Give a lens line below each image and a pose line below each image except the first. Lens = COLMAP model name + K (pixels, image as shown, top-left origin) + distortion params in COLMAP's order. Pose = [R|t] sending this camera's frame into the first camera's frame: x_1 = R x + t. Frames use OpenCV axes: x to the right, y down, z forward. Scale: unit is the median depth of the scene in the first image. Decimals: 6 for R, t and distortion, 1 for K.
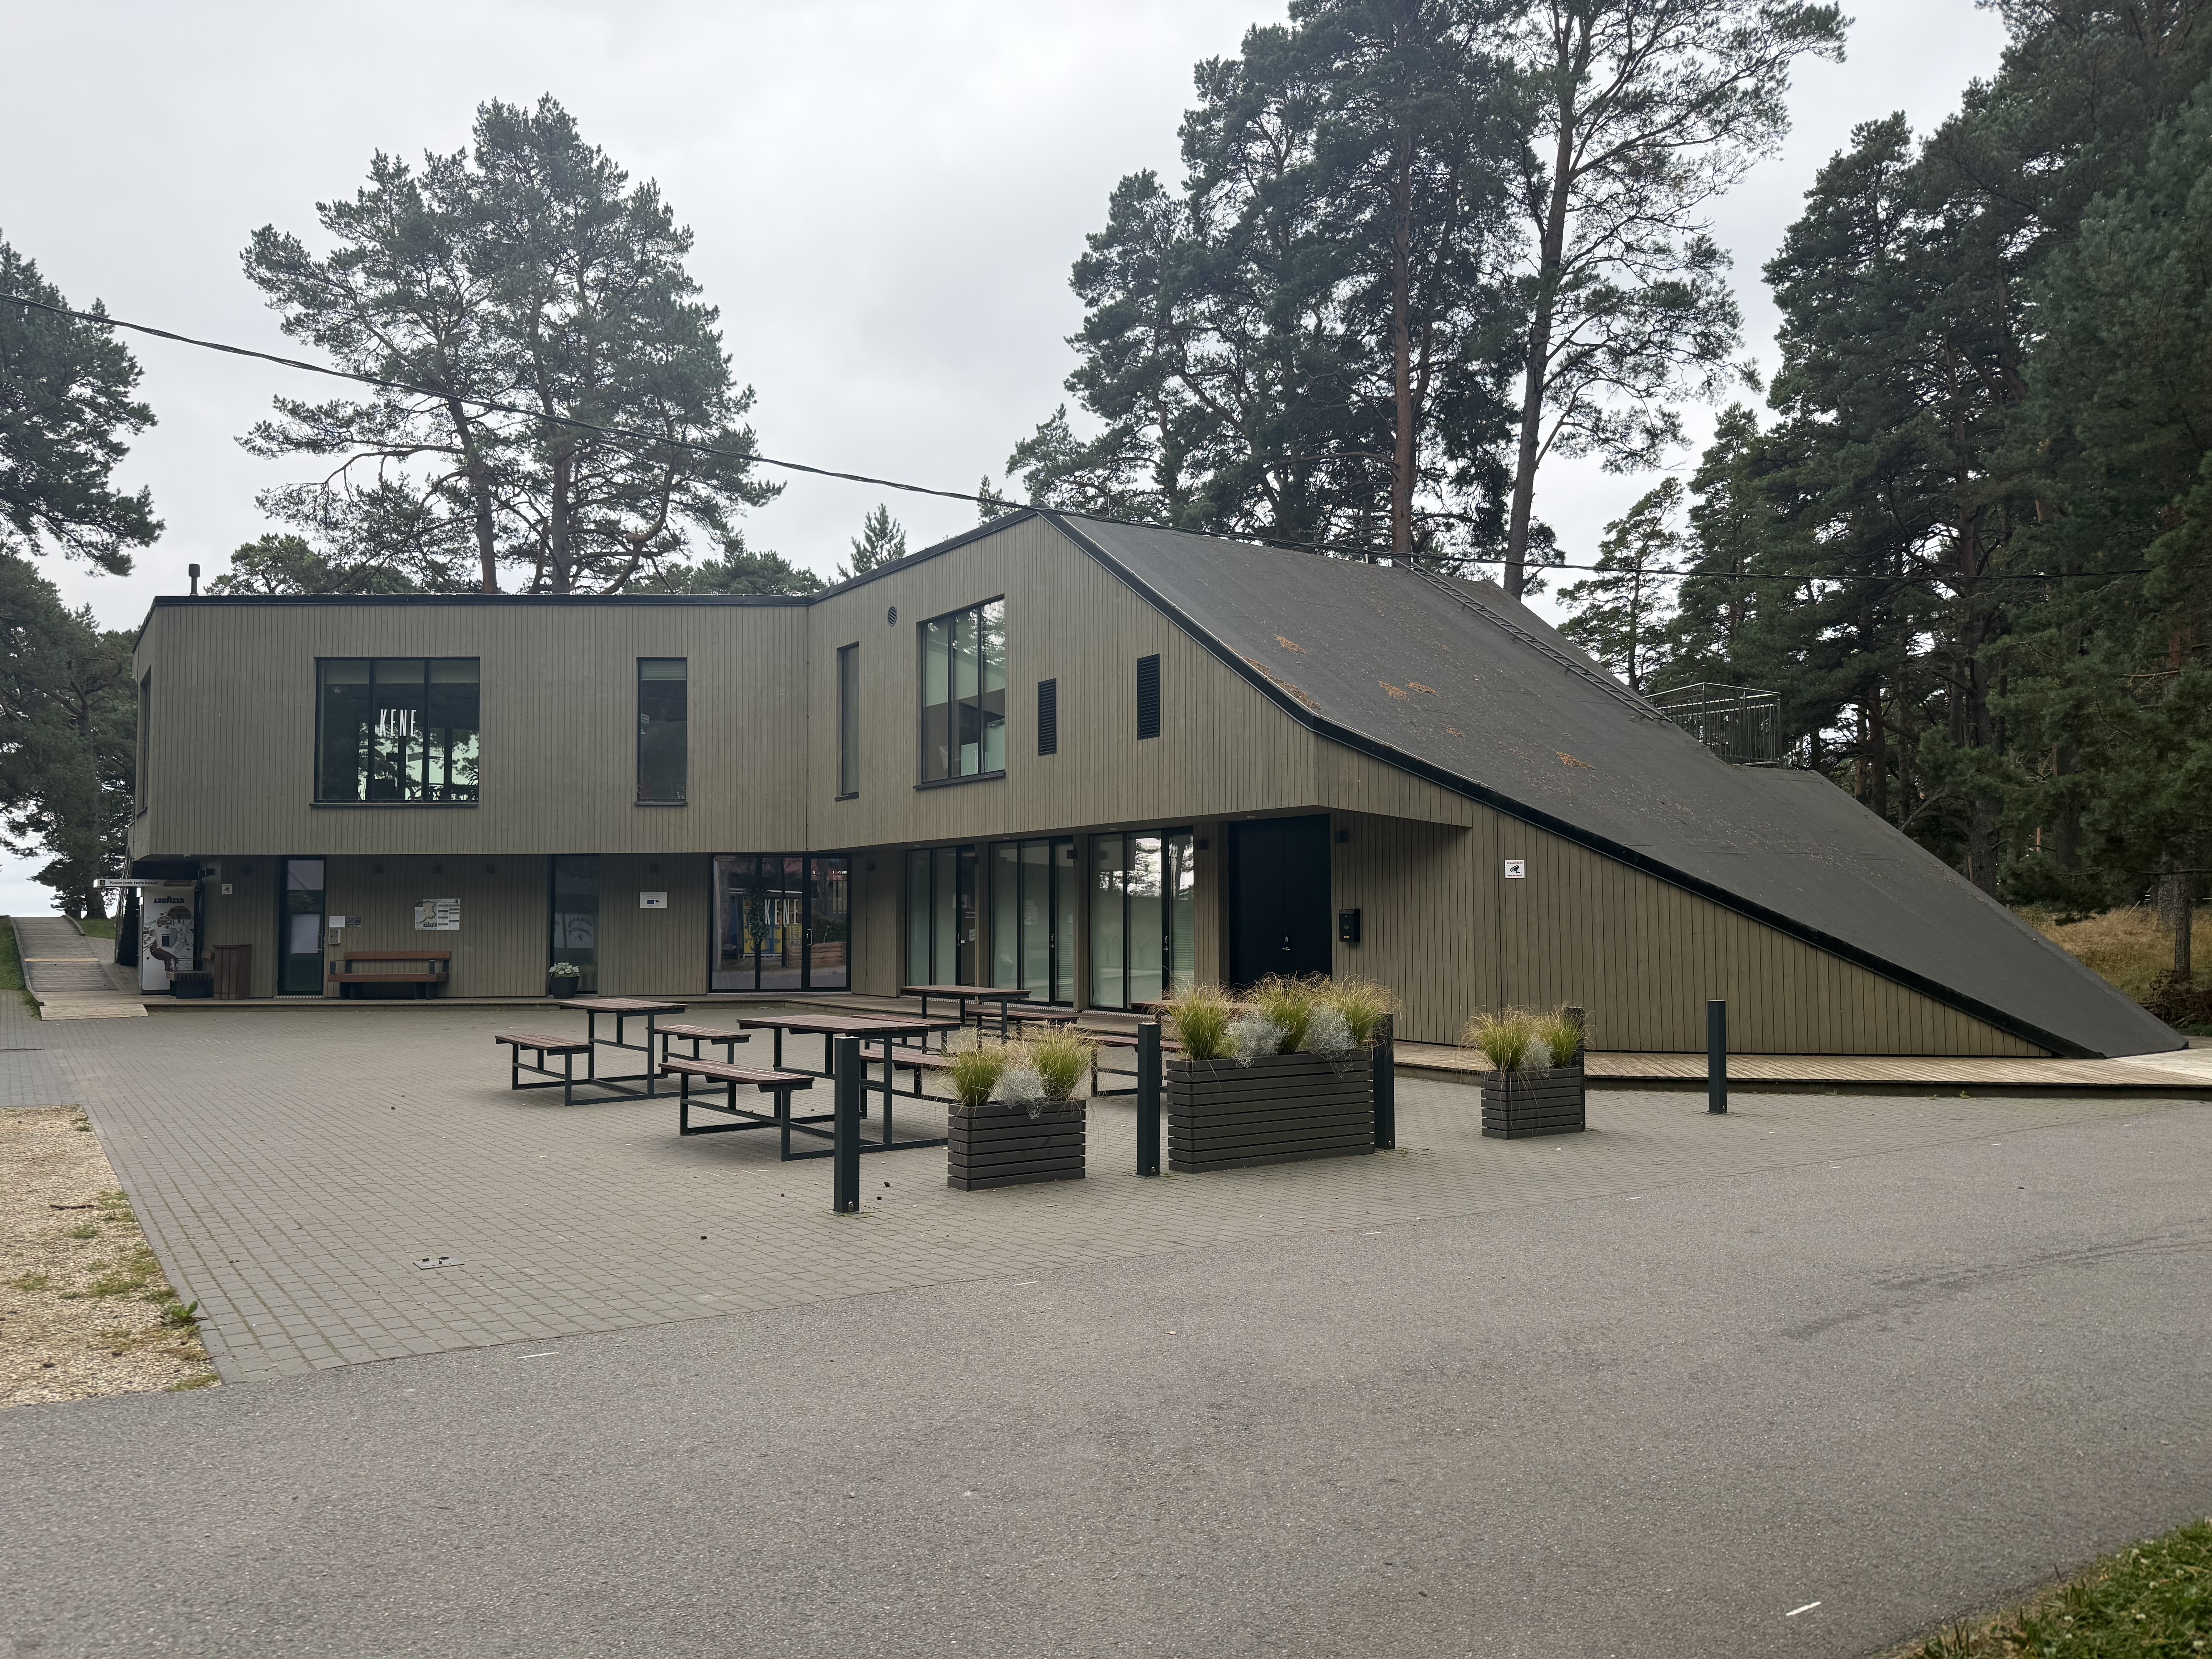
lens RADIAL K [[1546.9, 0, 1106.0], [0, 1546.9, 829.5], [0, 0, 1]] dist [0.099920, -0.125754]
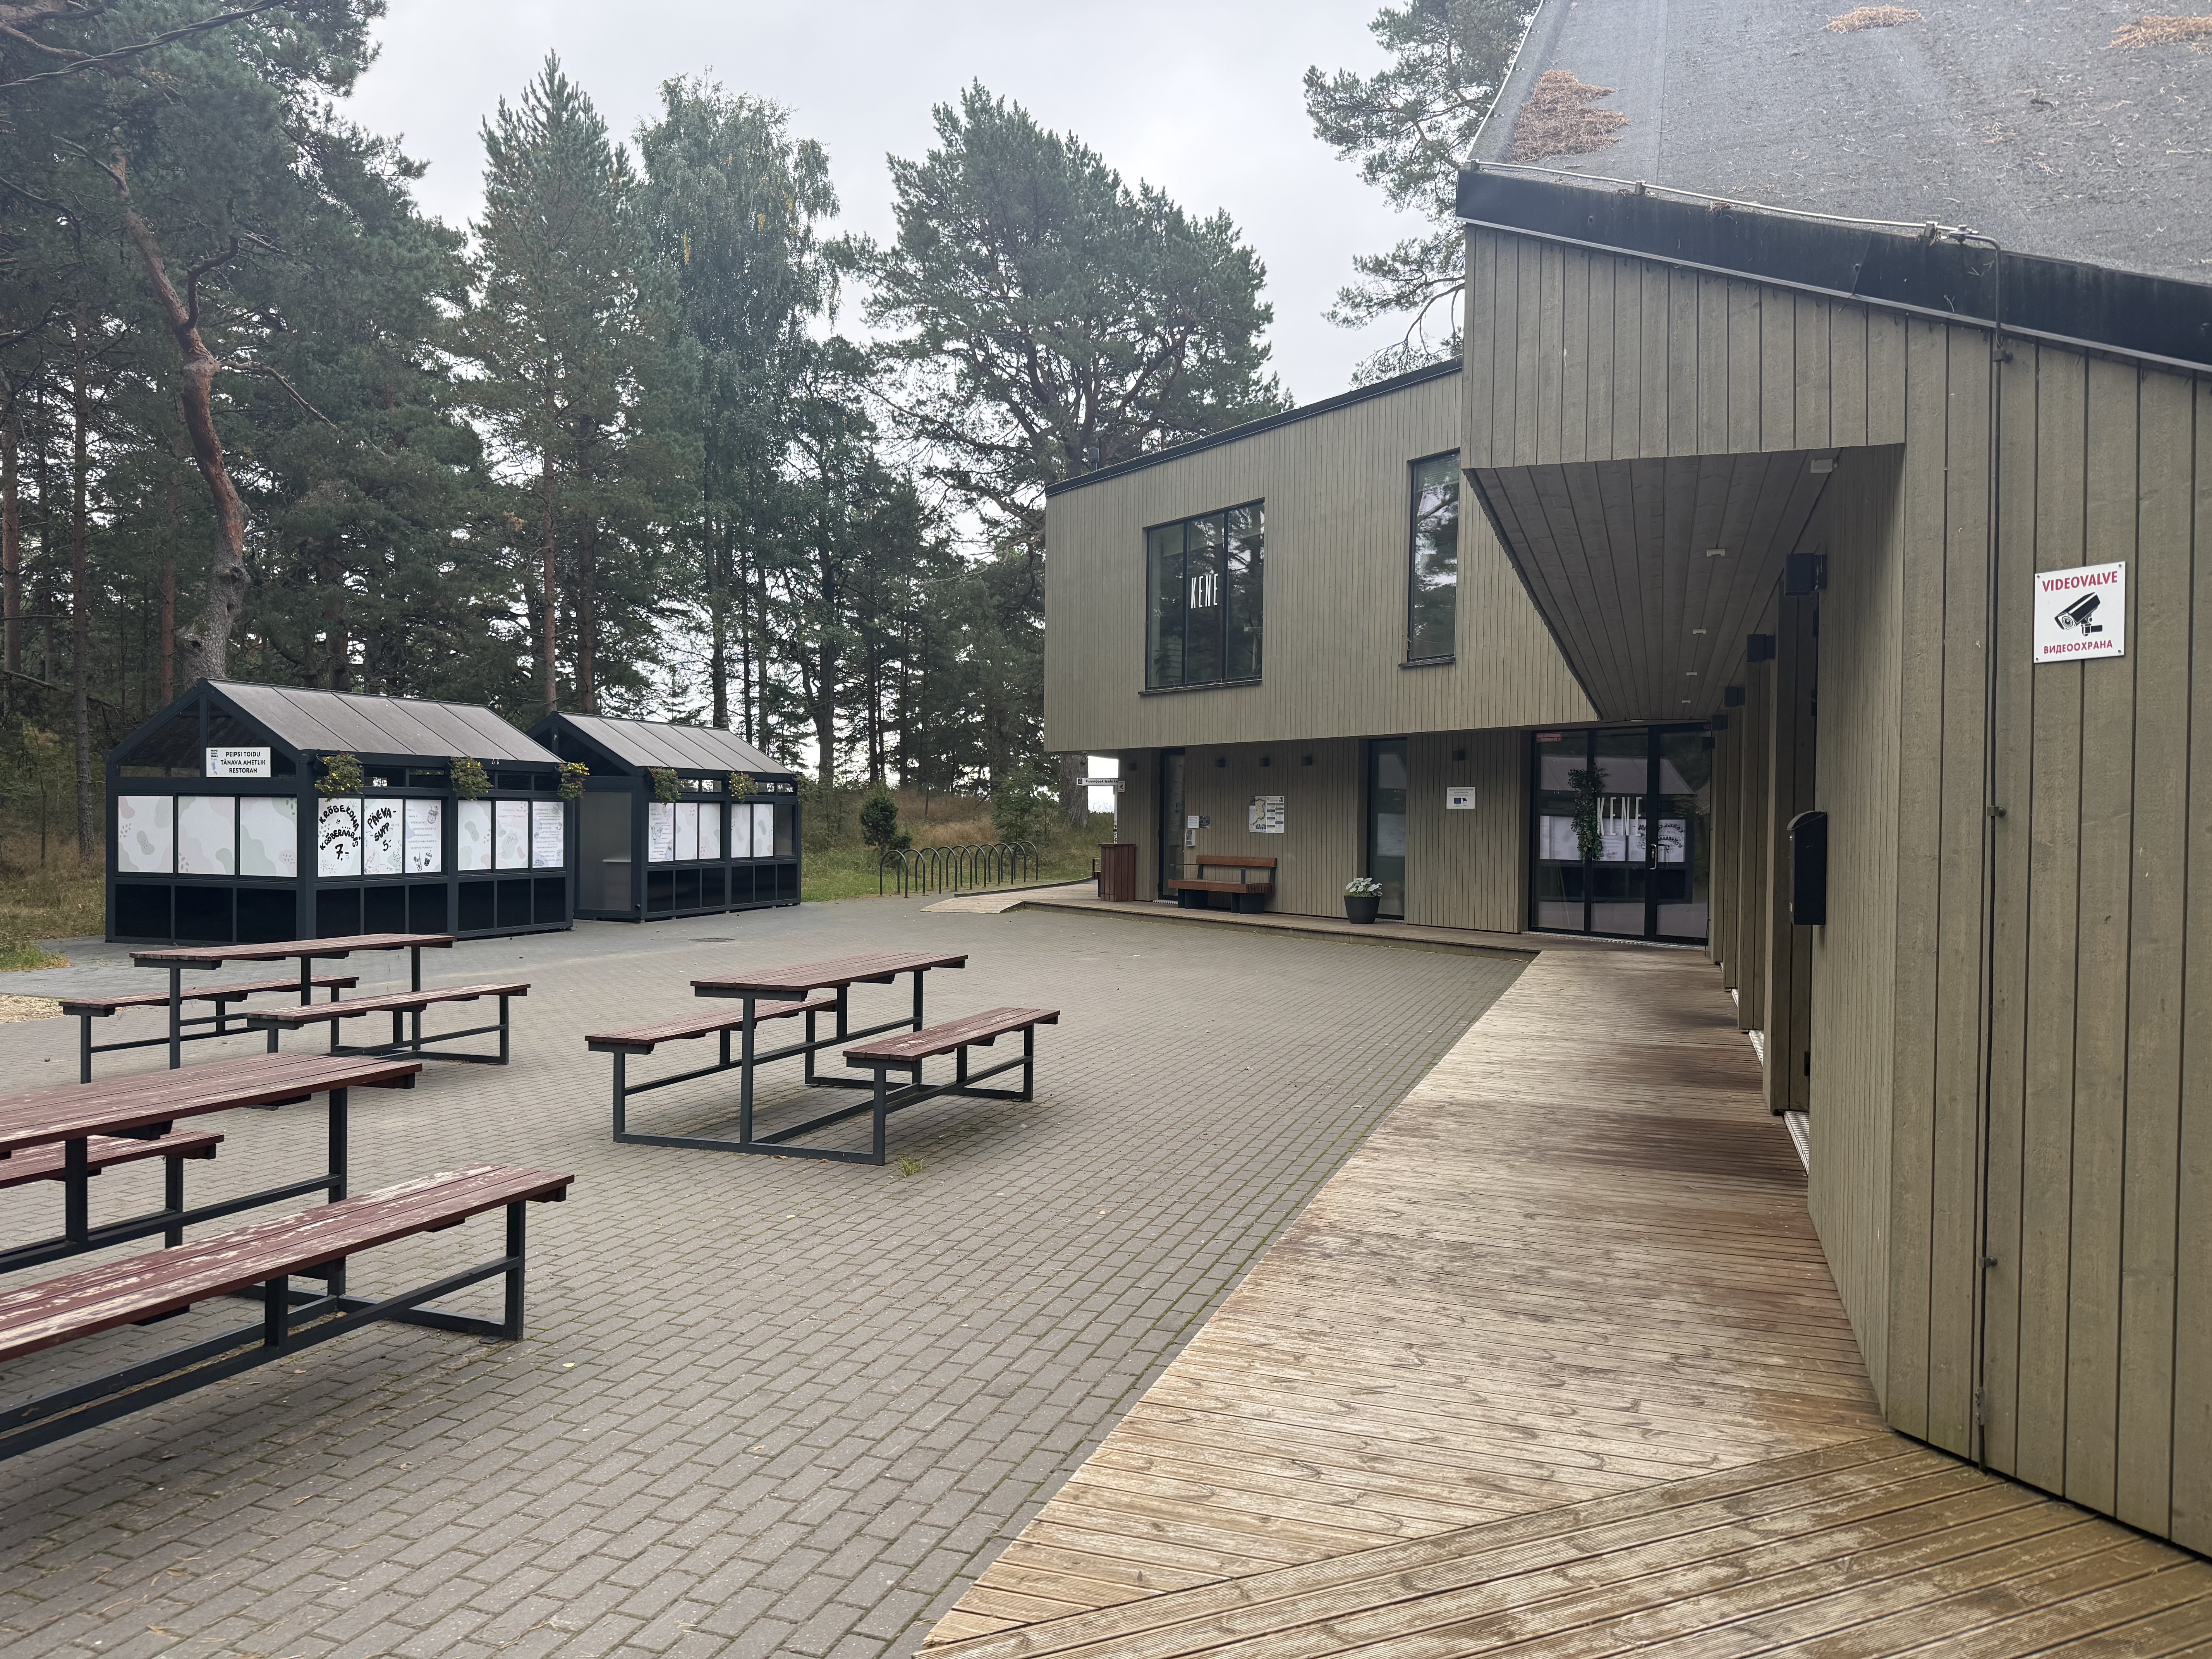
lens RADIAL K [[1546.9, 0, 1106.0], [0, 1546.9, 829.5], [0, 0, 1]] dist [0.099920, -0.125754]
pose [[0.563455, 0.016096, -0.825990, 0.211911], [0.033928, 0.998516, 0.042602, 0.023682], [0.825450, -0.052028, 0.562073, 0.459512]]
